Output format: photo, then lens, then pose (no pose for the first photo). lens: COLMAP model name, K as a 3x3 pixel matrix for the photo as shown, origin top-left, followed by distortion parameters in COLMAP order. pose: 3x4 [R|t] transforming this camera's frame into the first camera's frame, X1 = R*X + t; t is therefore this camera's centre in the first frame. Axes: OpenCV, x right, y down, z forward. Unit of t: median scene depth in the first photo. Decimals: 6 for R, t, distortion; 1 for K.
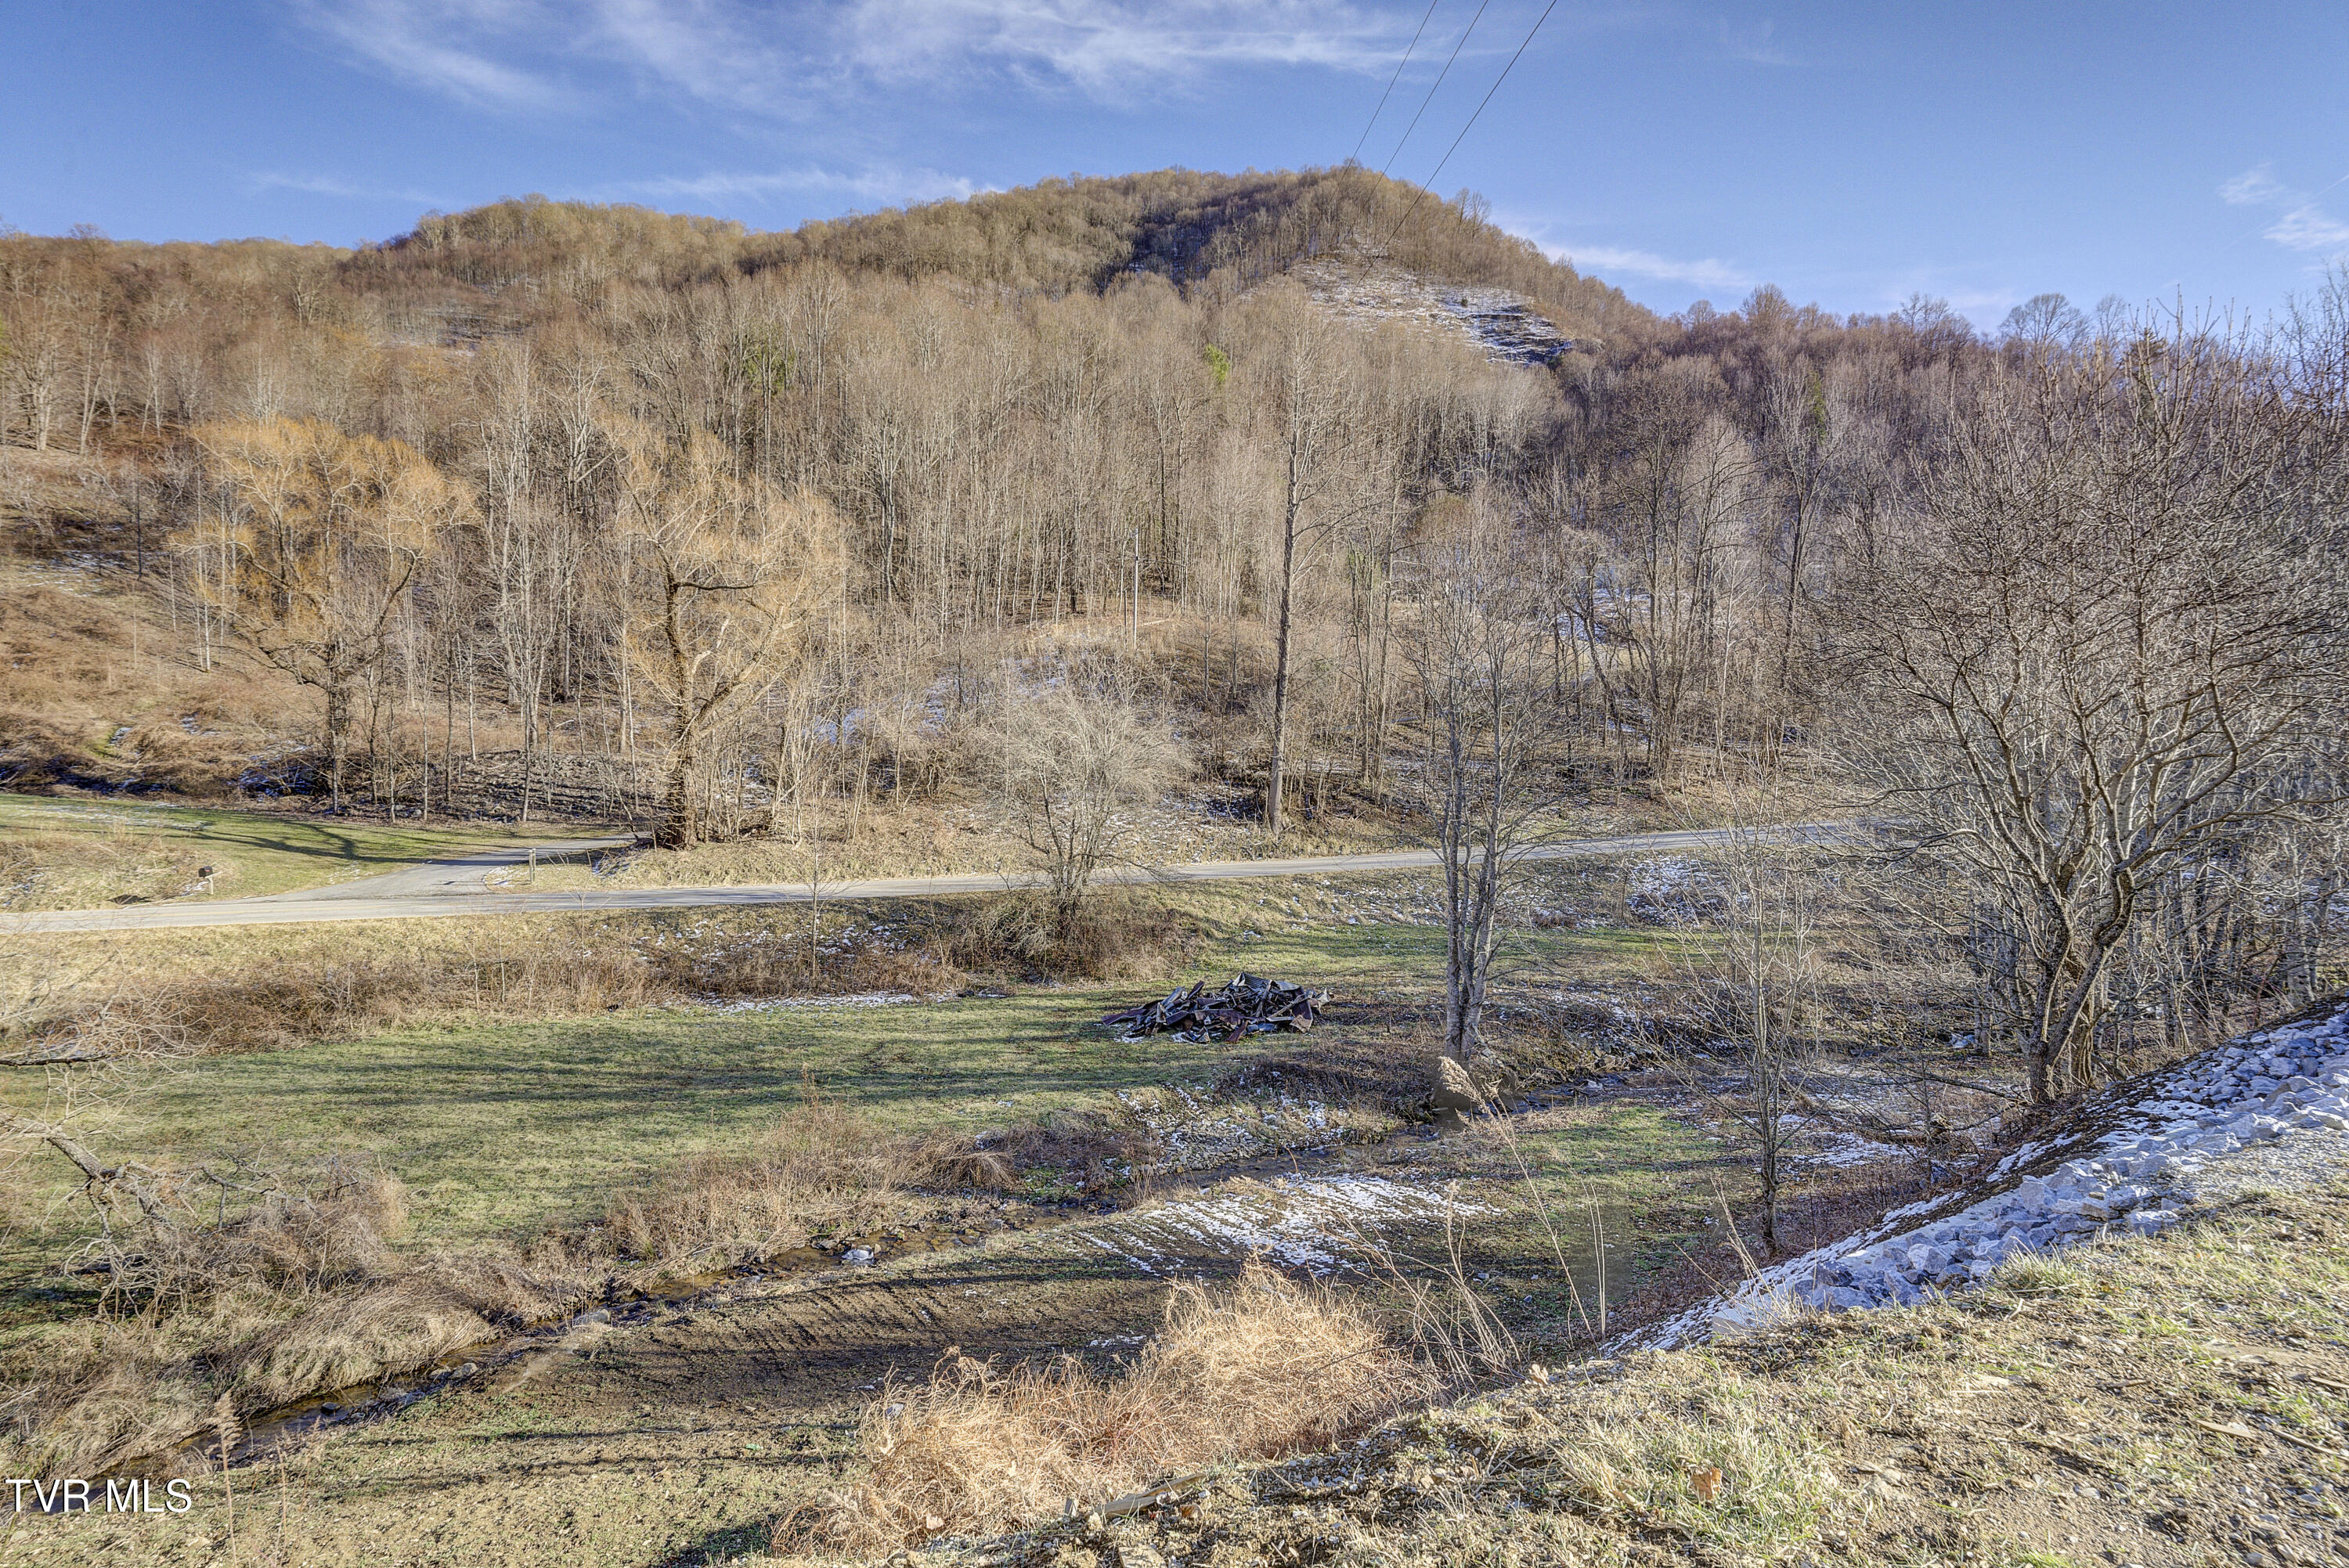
lens RADIAL K [[1243.6, 0, 1166.7], [0, 1243.6, 823.2], [0, 0, 1]] dist [-0.019270, 0.013408]
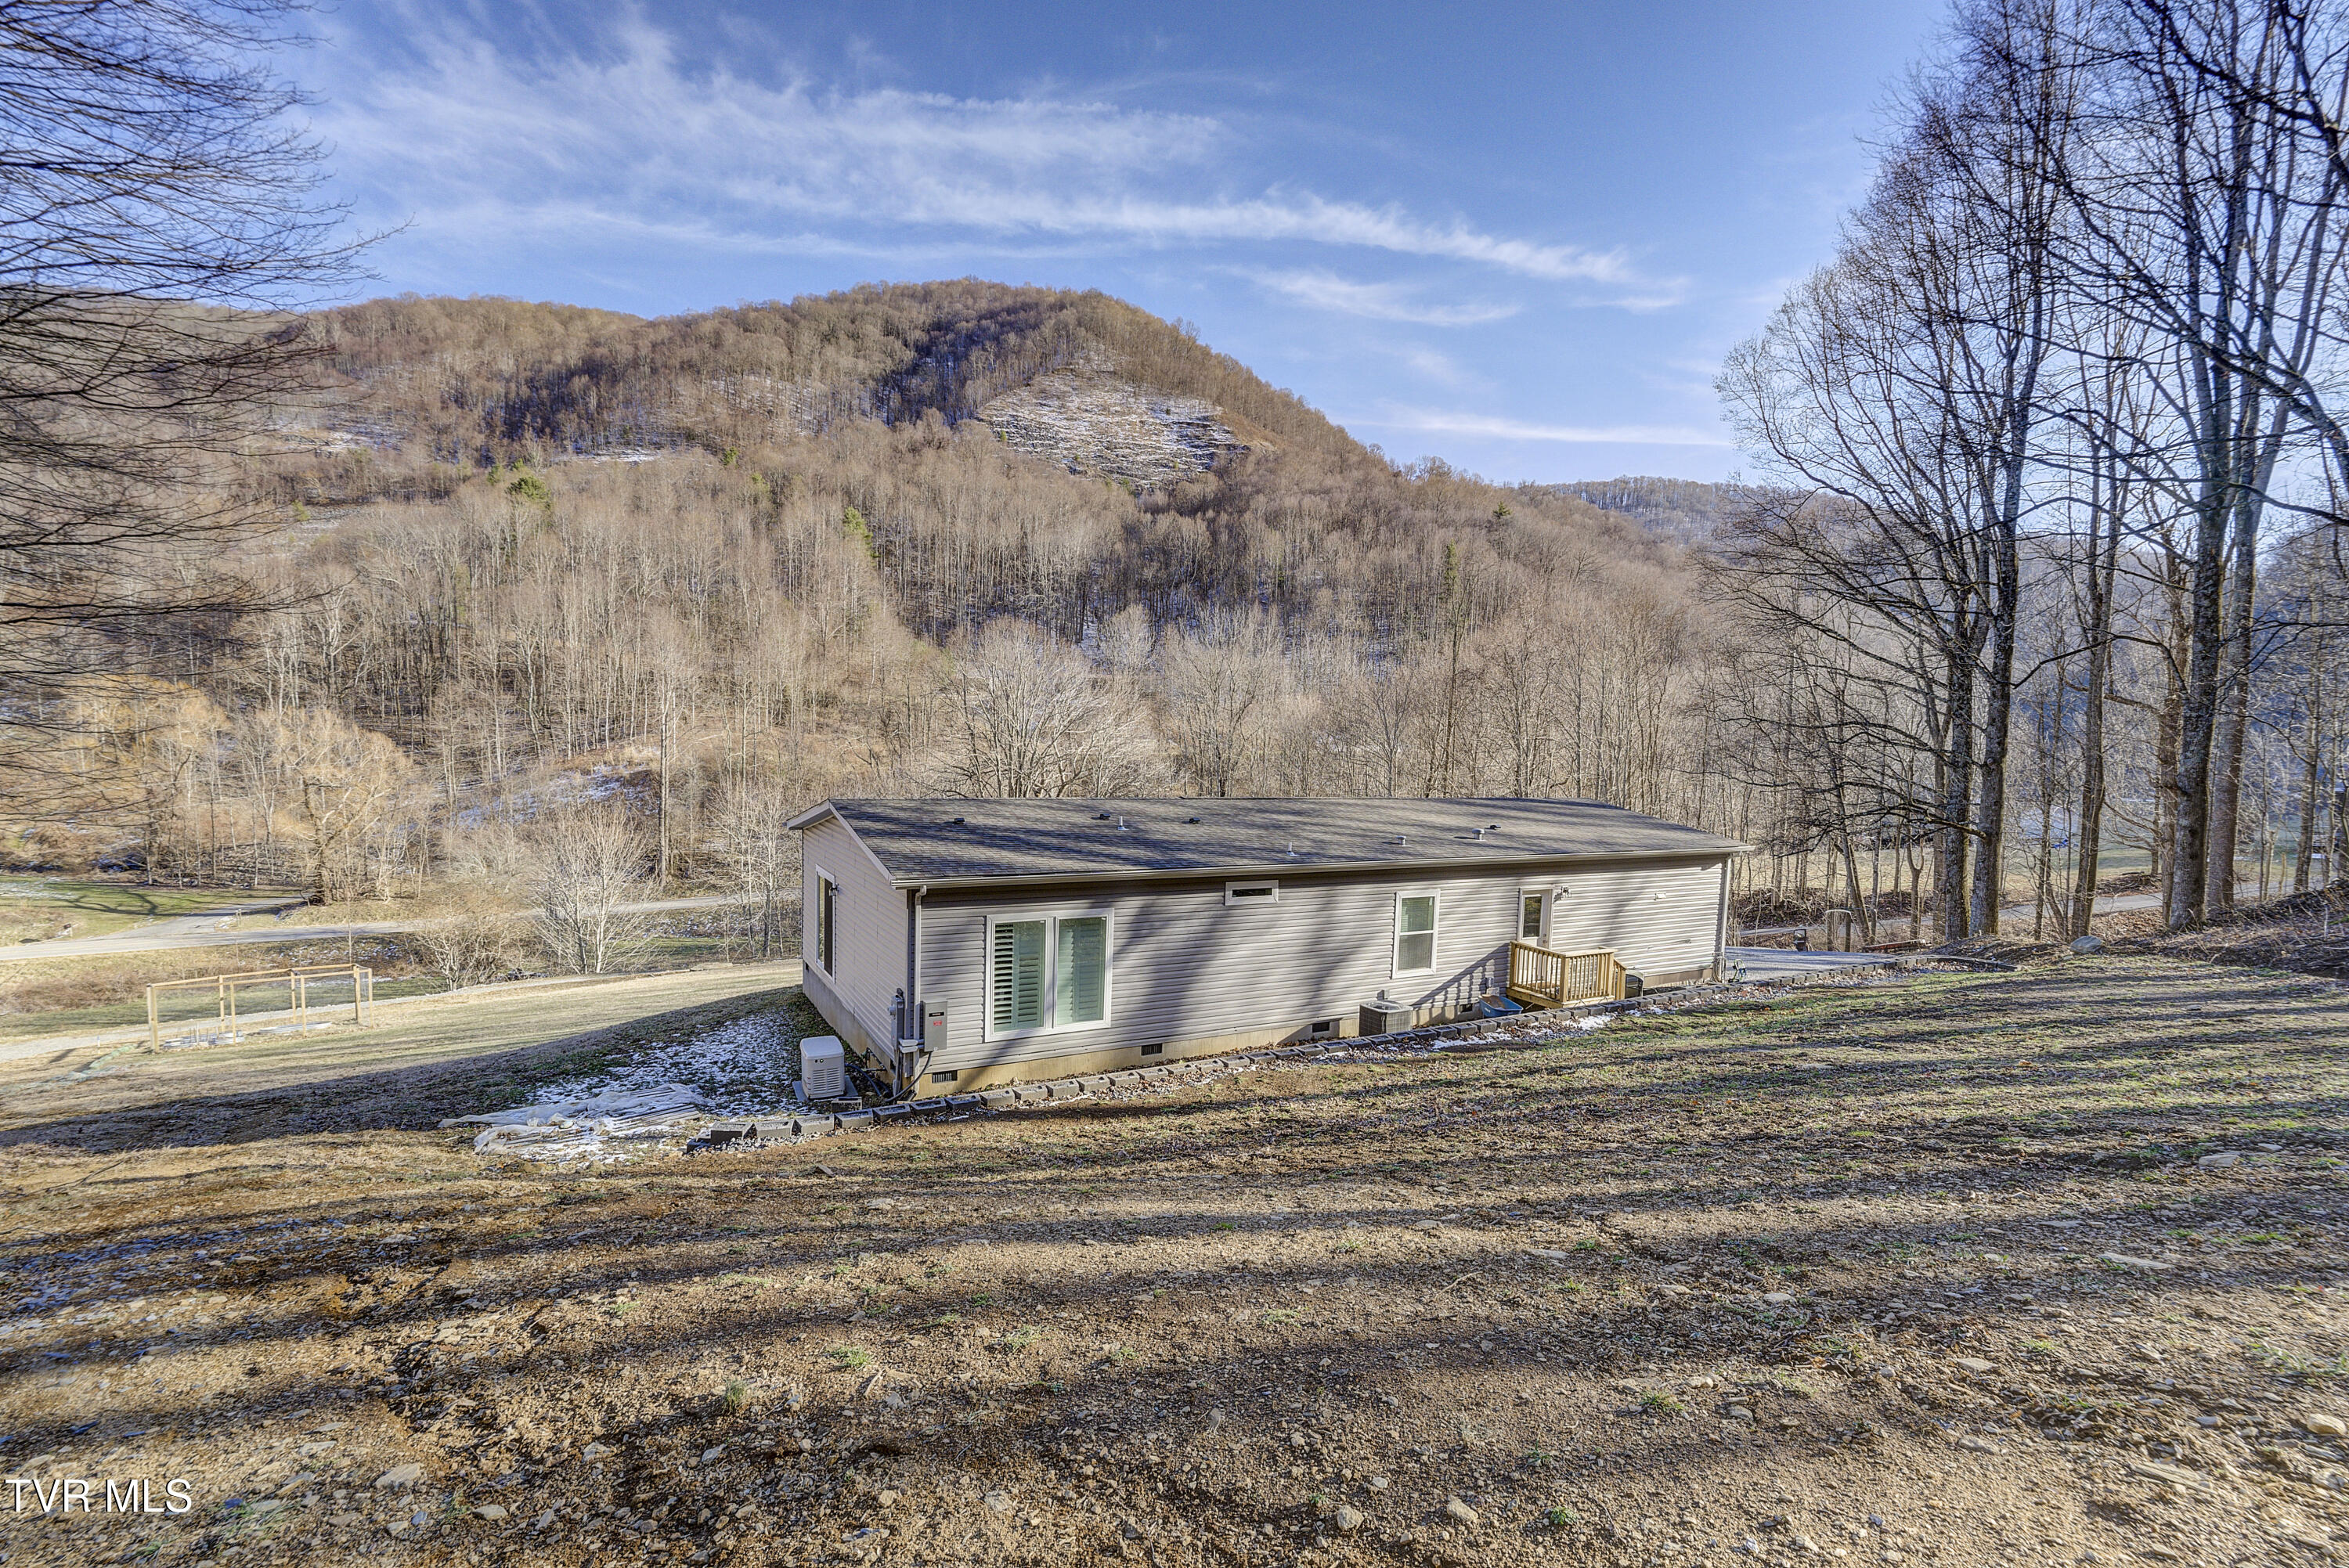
lens RADIAL K [[1072.6, 0, 1183.6], [0, 1072.6, 806.2], [0, 0, 1]] dist [-0.019801, 0.000121]
pose [[0.992682, -0.006421, 0.120585, 0.494804], [0.004138, 0.999808, 0.019175, -0.103849], [-0.120685, -0.018536, 0.992518, -0.555708]]
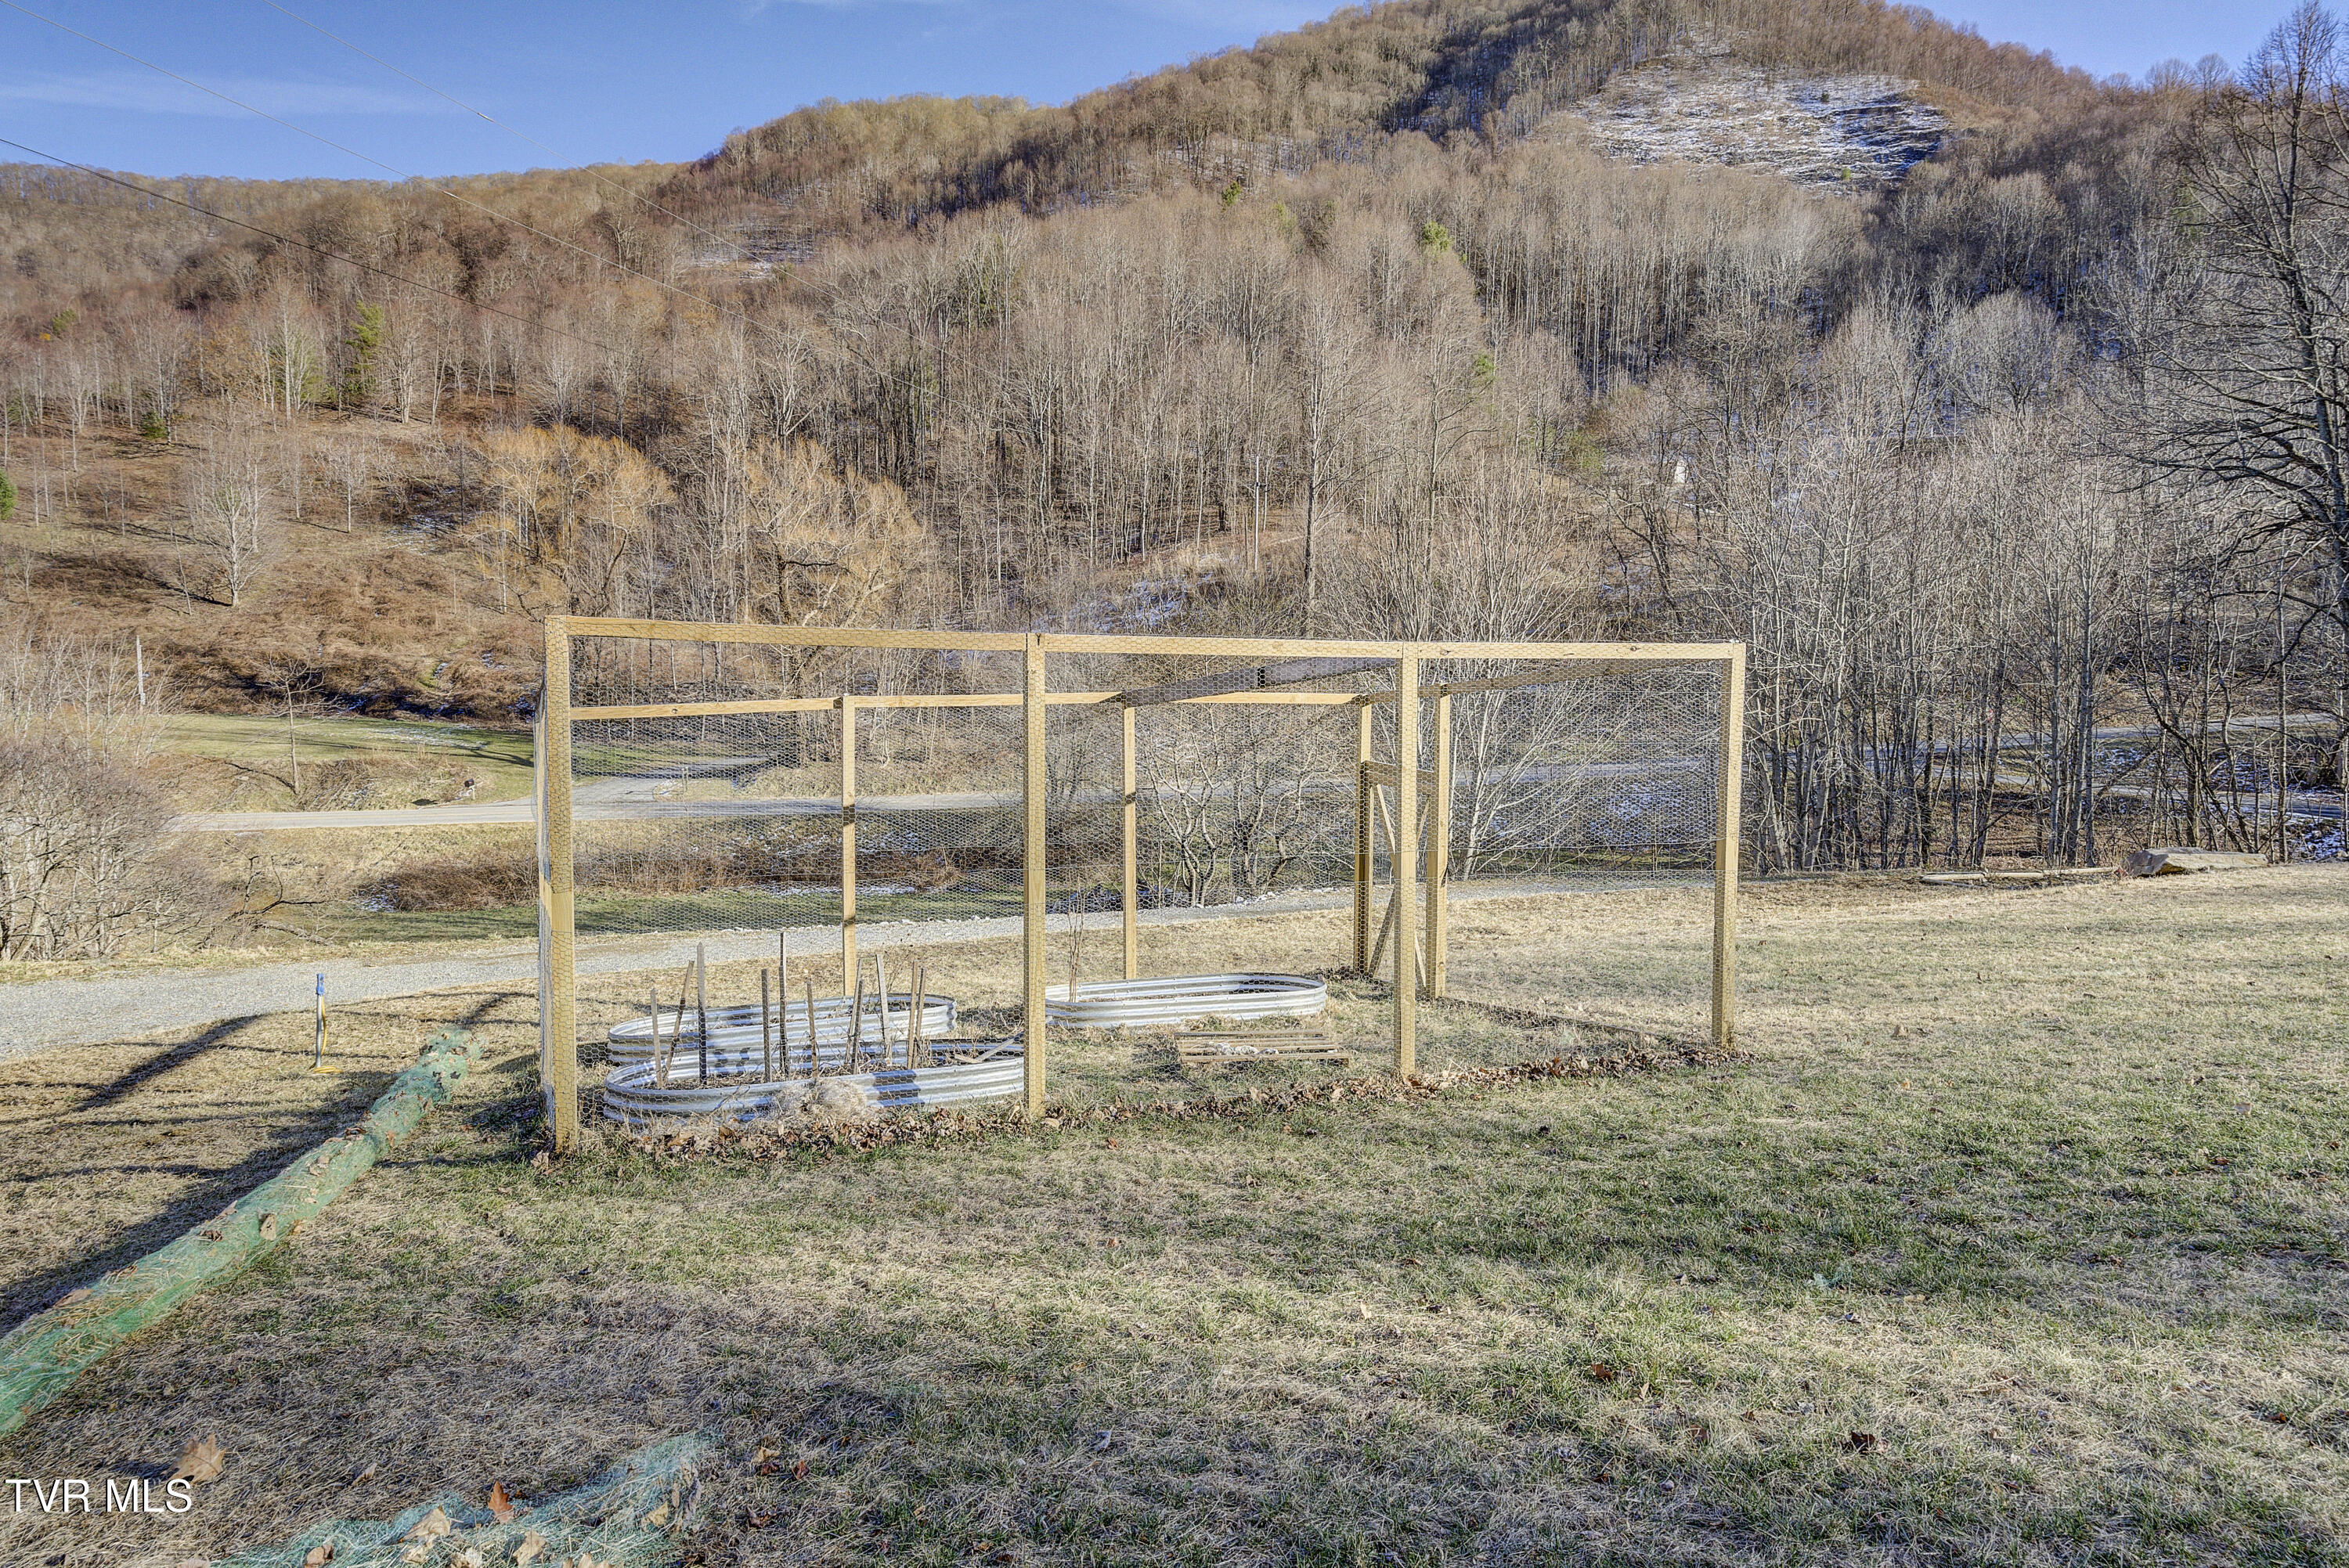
lens RADIAL K [[1387.7, 0, 1139.3], [0, 1387.7, 718.0], [0, 0, 1]] dist [0.001239, 0.002867]
pose [[0.963150, 0.000281, -0.268964, 0.192127], [0.001410, 0.999980, 0.006092, -0.022296], [0.268960, -0.006247, 0.963131, -0.156935]]
